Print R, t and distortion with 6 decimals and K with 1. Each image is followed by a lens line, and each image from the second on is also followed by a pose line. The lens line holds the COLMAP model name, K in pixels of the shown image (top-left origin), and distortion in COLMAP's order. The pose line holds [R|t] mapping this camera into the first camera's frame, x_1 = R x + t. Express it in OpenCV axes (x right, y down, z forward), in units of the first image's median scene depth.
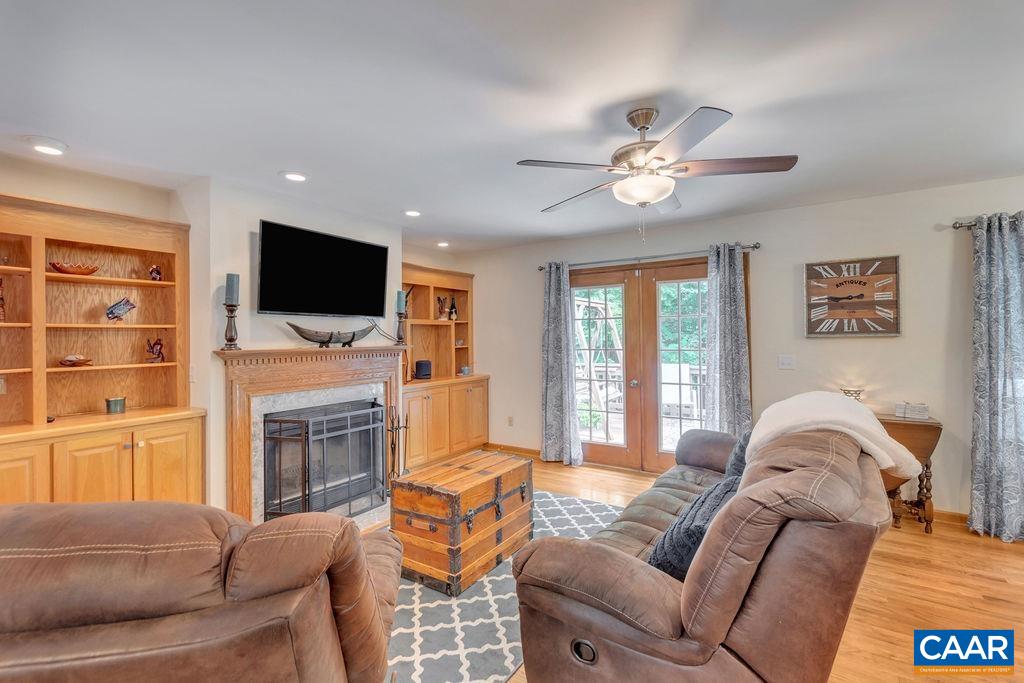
lens RADIAL K [[453.7, 0, 511.6], [0, 453.7, 335.0], [0, 0, 1]] dist [0.000022, -0.000130]
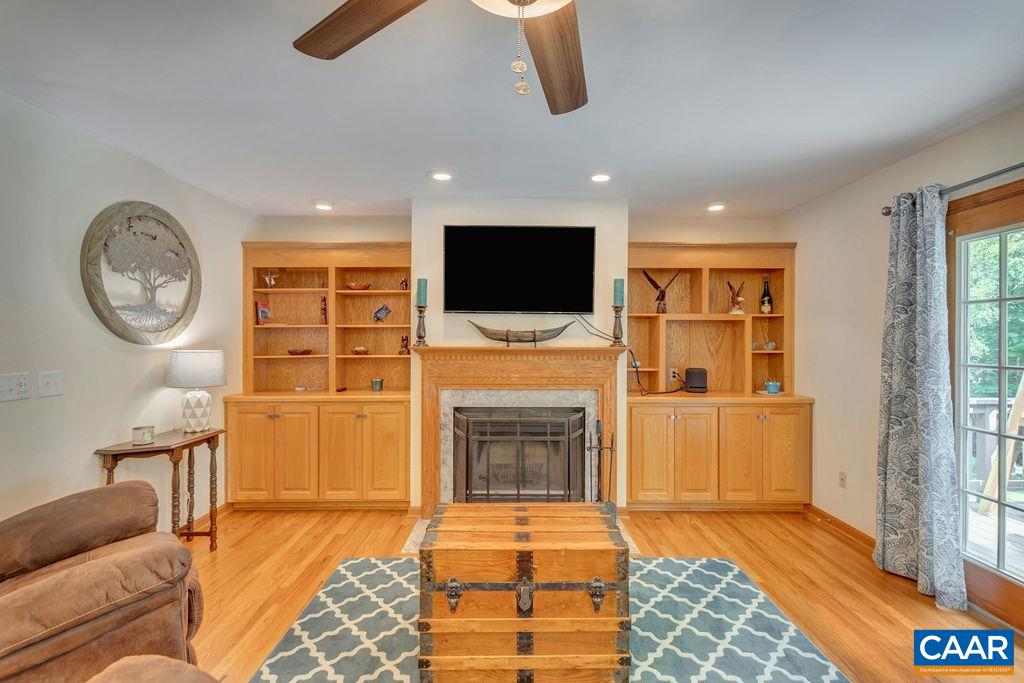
lens RADIAL K [[450.1, 0, 512.0], [0, 450.1, 341.5], [0, 0, 1]] dist [-0.000391, -0.000123]
pose [[0.556011, 0.017739, -0.830986, 0.381539], [-0.004869, 0.999825, 0.018085, 0.000061], [0.831161, -0.006010, 0.555999, 0.487662]]
